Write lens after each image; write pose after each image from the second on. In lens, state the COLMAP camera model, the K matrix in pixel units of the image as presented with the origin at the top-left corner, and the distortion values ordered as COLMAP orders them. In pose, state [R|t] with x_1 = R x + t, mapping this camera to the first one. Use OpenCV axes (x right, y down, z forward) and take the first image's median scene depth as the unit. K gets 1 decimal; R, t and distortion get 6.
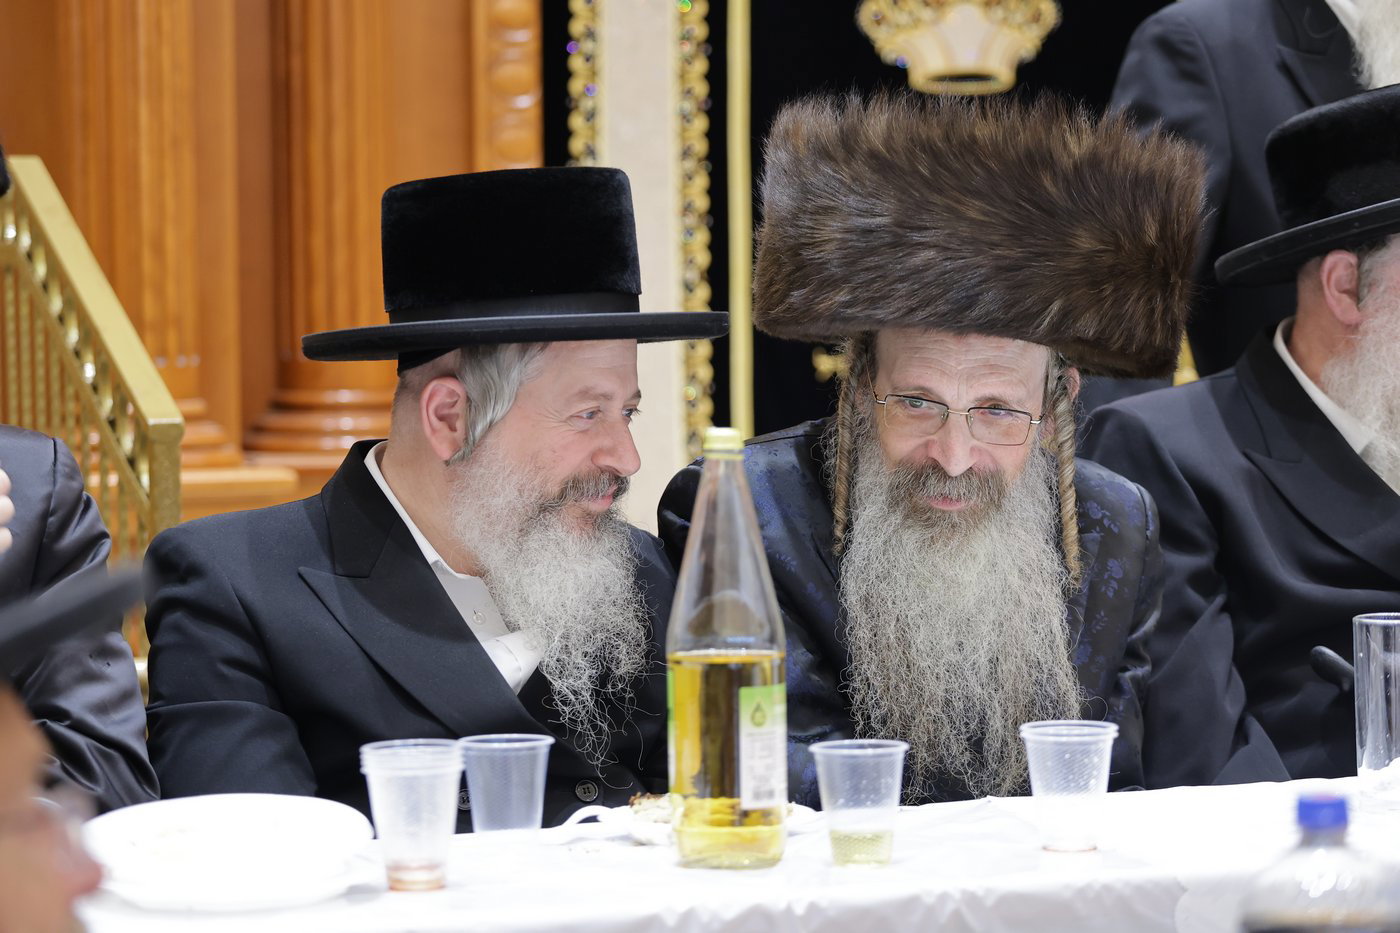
lens RADIAL K [[3923.7, 0, 700.0], [0, 3923.7, 467.9], [0, 0, 1]] dist [0.058129, 0.000000]
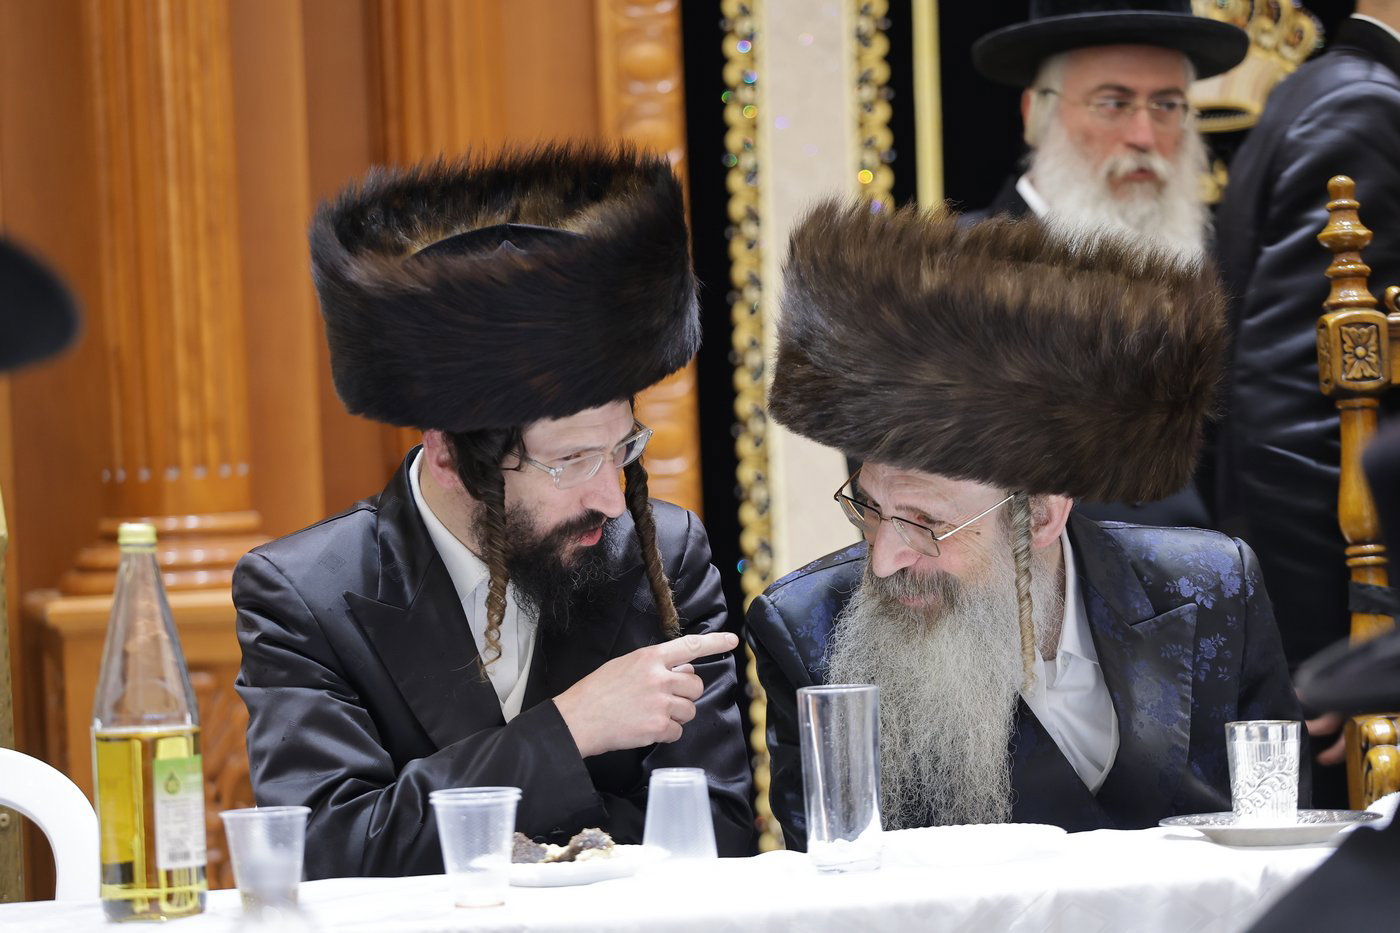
lens RADIAL K [[5245.1, 0, 700.0], [0, 5245.1, 465.4], [0, 0, 1]] dist [0.044452, 0.000000]
pose [[0.988583, -0.027297, -0.148182, 0.156299], [0.023536, 0.999356, -0.027075, 0.006991], [0.148825, 0.023278, 0.988589, -0.178283]]
